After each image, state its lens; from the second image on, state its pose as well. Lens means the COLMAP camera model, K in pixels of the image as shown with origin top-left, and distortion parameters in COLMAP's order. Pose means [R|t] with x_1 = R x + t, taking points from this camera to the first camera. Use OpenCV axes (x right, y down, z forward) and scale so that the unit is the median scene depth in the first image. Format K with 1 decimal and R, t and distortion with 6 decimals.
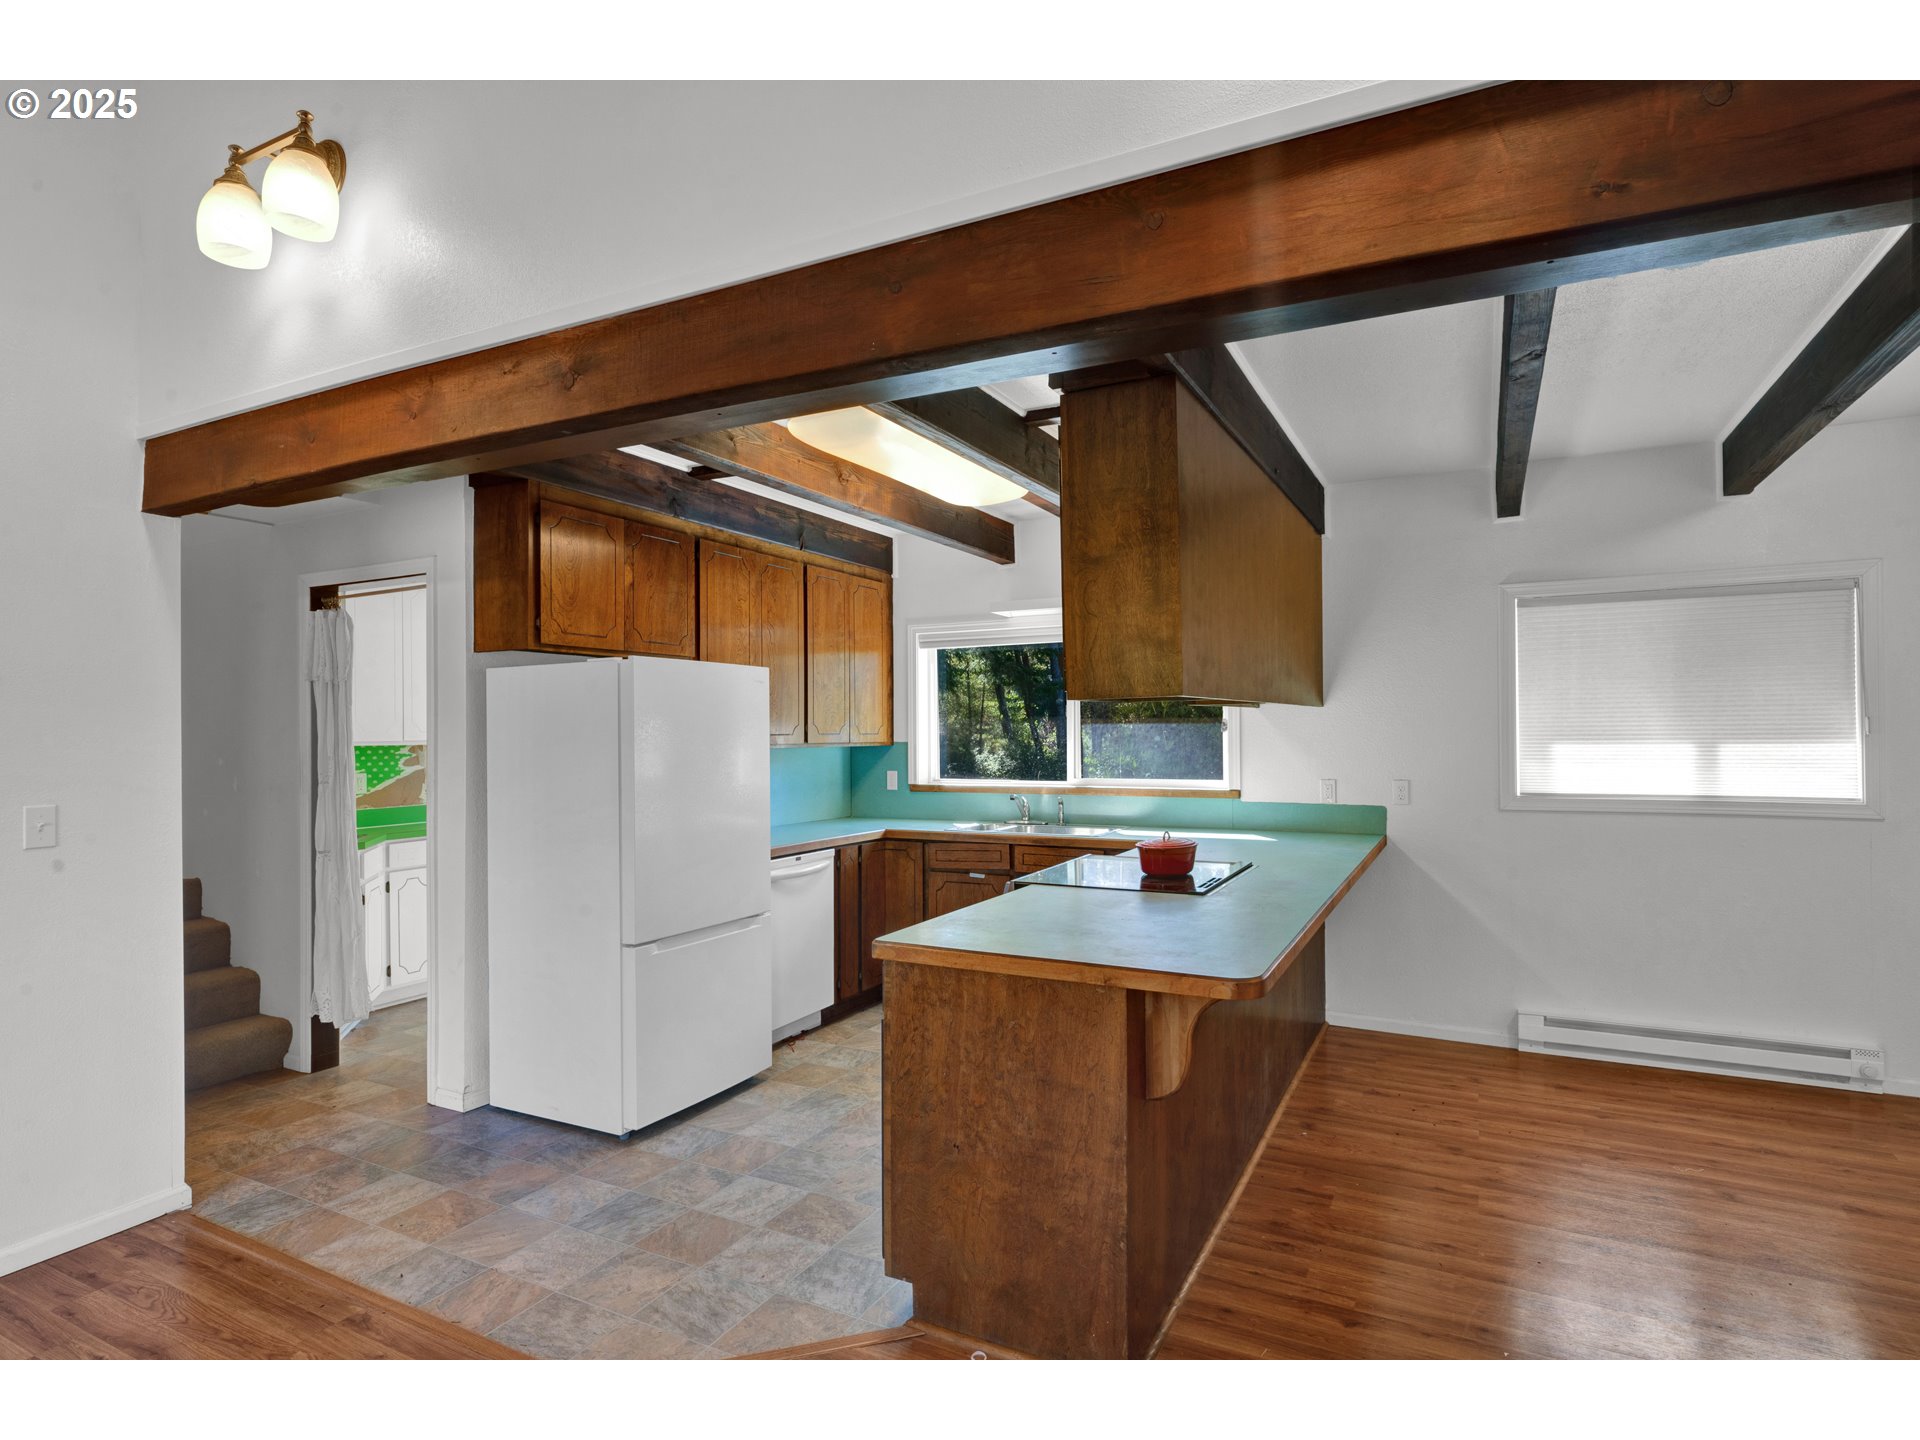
lens RADIAL K [[1055.0, 0, 949.0], [0, 1055.0, 719.2], [0, 0, 1]] dist [0.002214, -0.002013]
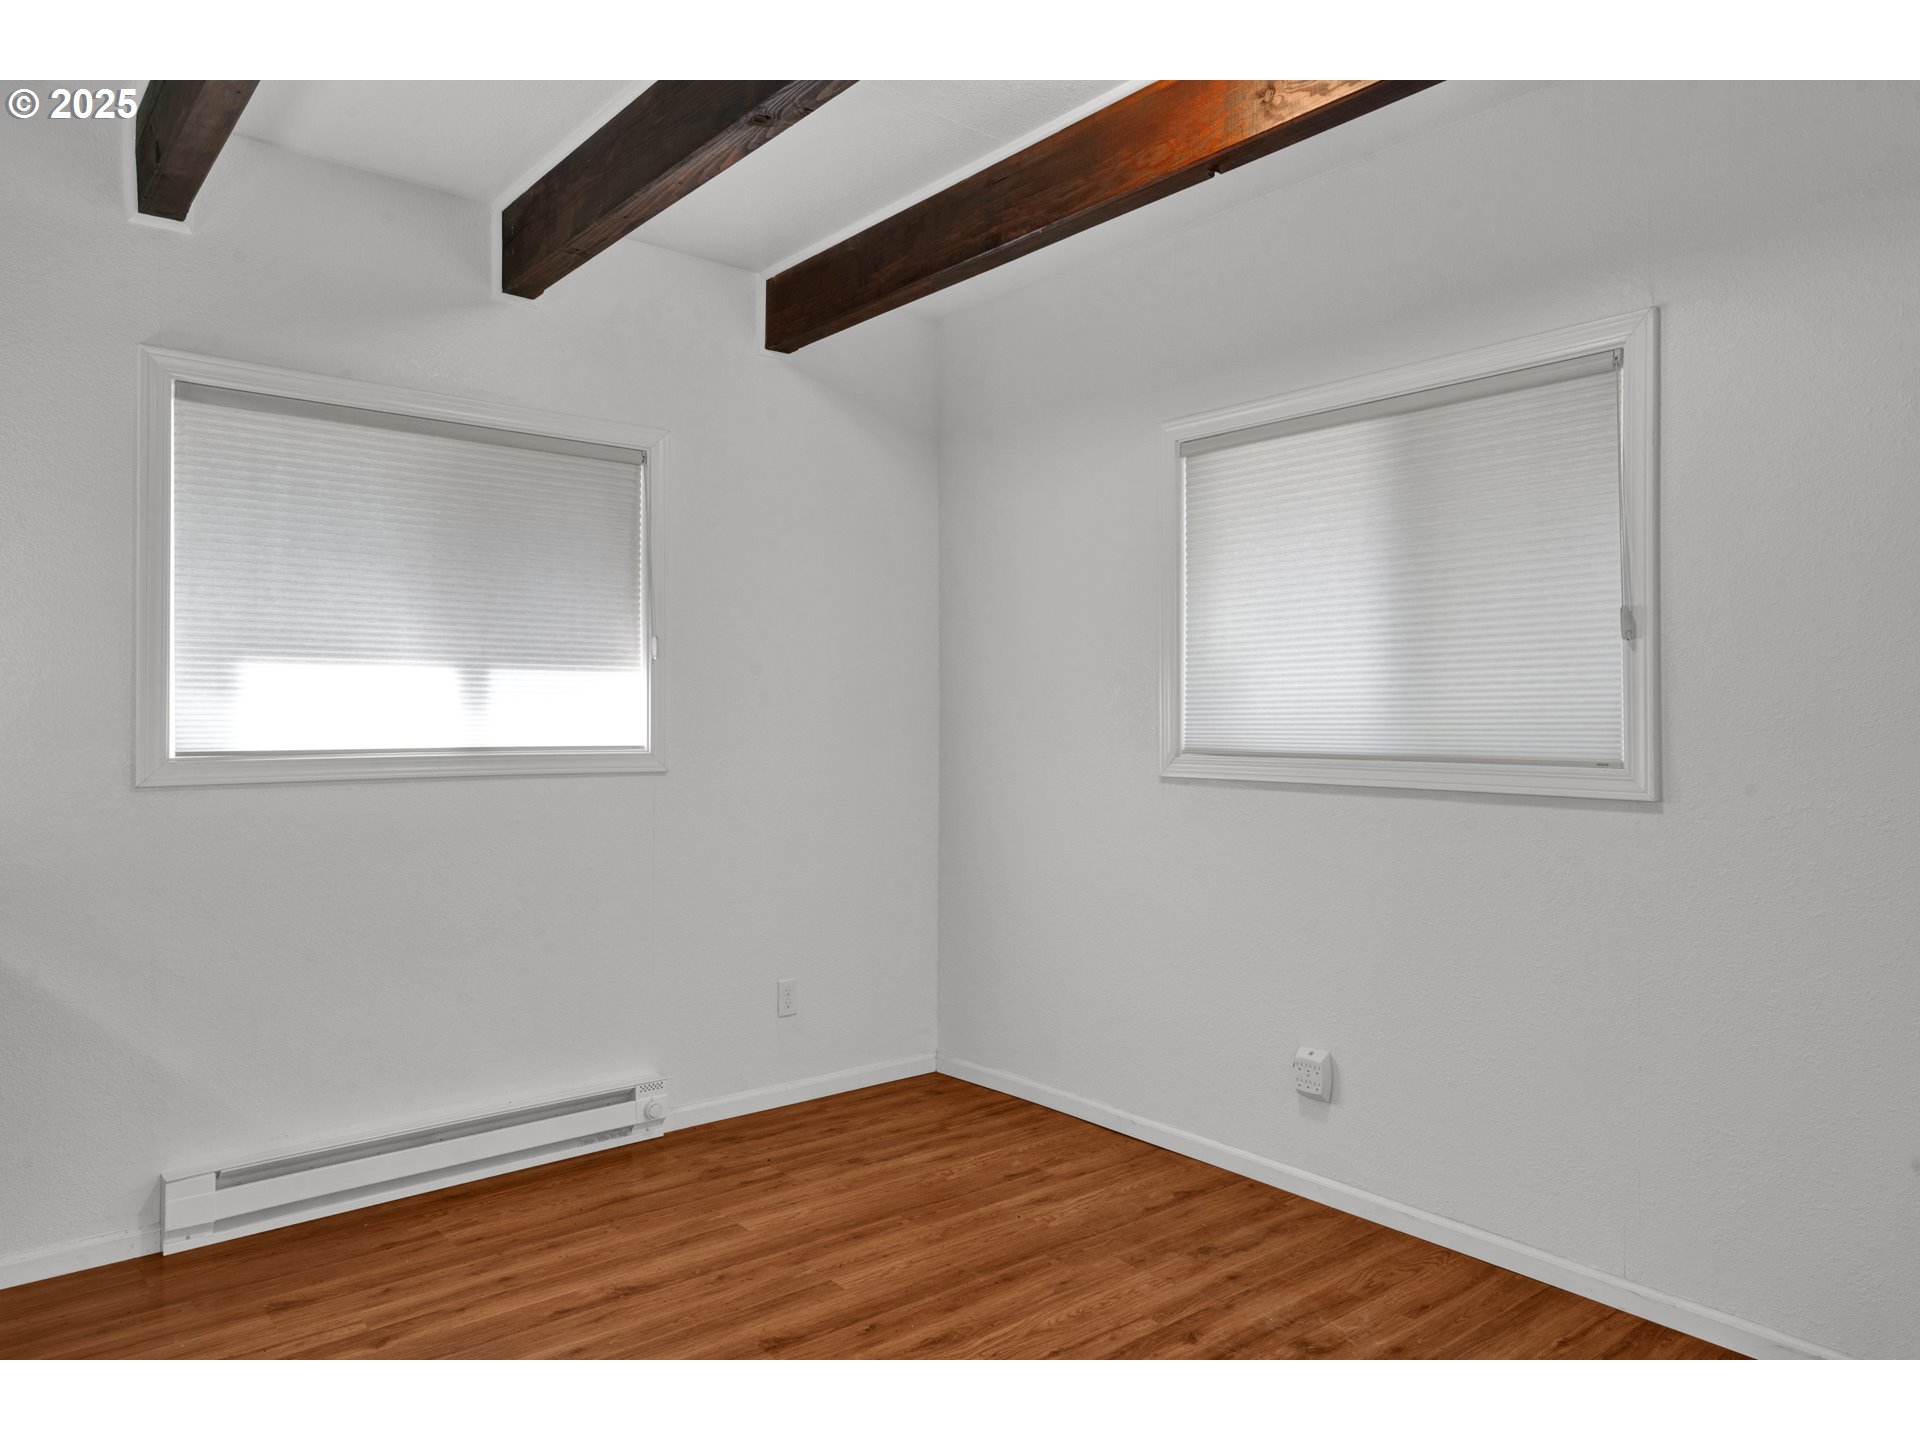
lens RADIAL K [[1241.6, 0, 950.2], [0, 1241.6, 709.8], [0, 0, 1]] dist [0.021002, -0.000423]
pose [[0.387706, 0.018200, 0.921603, 0.133261], [-0.009715, 0.999830, -0.015658, 0.060878], [-0.921732, -0.002883, 0.387817, 0.454549]]
